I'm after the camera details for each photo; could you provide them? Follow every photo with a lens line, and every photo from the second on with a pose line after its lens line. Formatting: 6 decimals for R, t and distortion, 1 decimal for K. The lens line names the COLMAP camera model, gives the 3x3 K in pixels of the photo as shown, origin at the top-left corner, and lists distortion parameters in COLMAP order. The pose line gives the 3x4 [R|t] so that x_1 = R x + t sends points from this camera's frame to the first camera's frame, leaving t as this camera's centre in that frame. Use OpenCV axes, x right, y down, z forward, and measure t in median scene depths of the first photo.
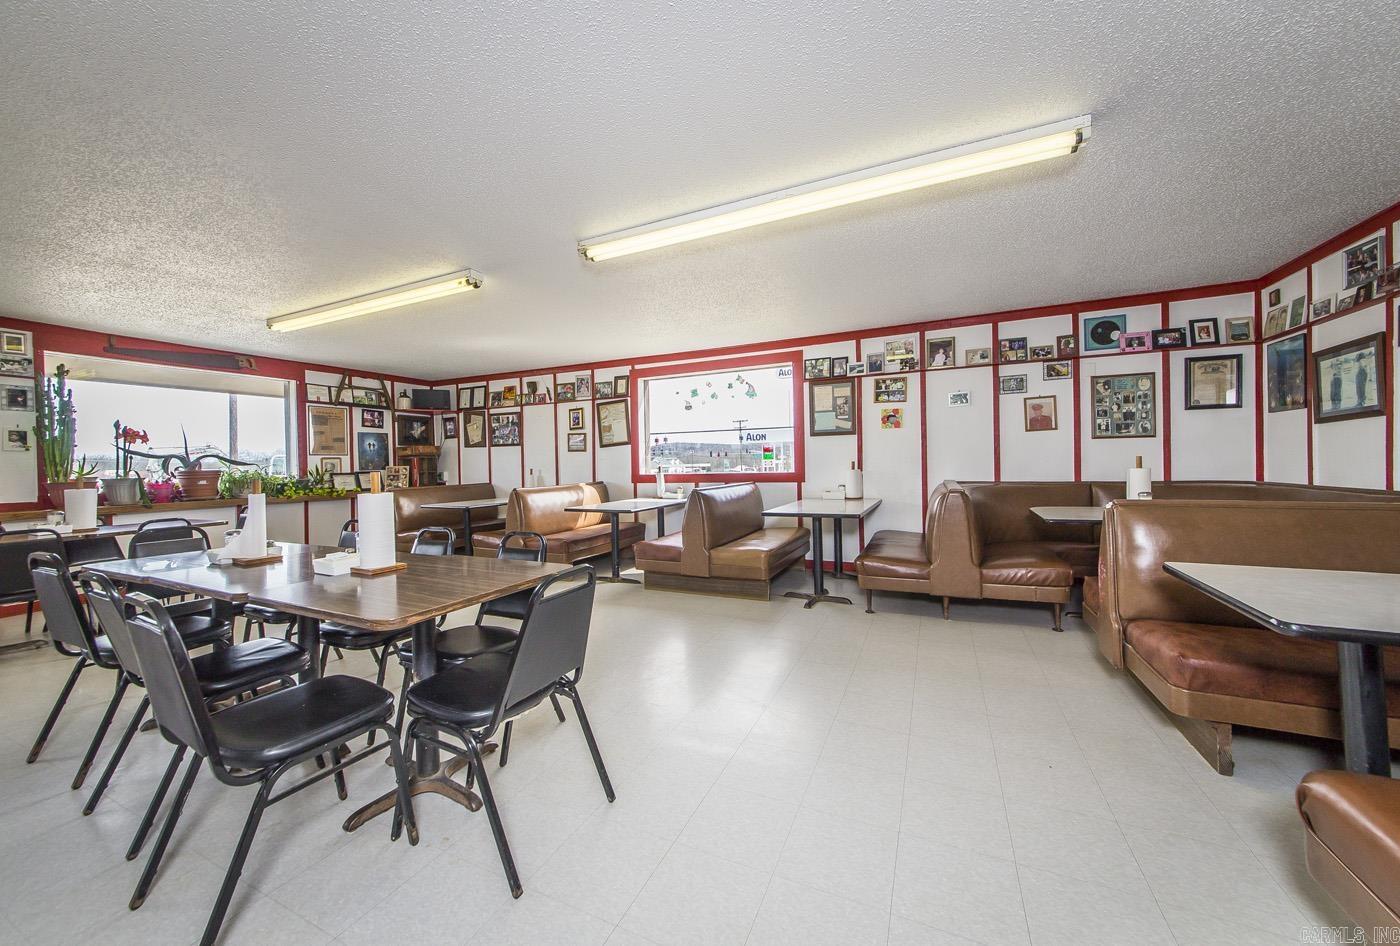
lens RADIAL K [[502.3, 0, 697.1], [0, 502.3, 462.9], [0, 0, 1]] dist [-0.000140, 0.000055]
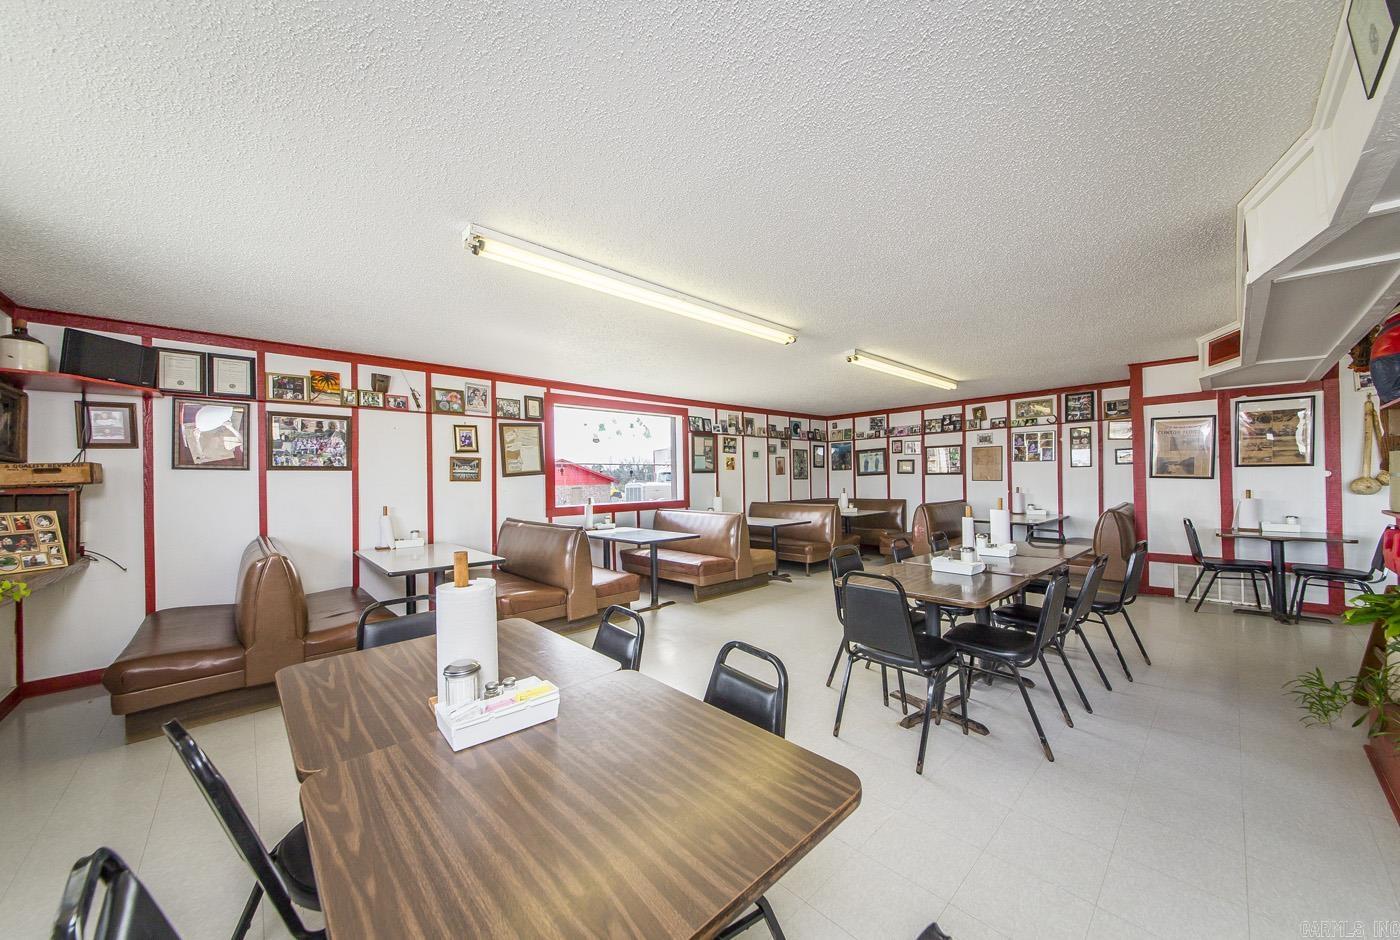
lens RADIAL K [[502.3, 0, 688.7], [0, 502.3, 477.3], [0, 0, 1]] dist [-0.000140, 0.000055]
pose [[0.385434, 0.019224, 0.922535, -0.919833], [0.010190, 0.999633, -0.025088, -0.006699], [-0.922679, 0.019071, 0.385097, 0.438847]]
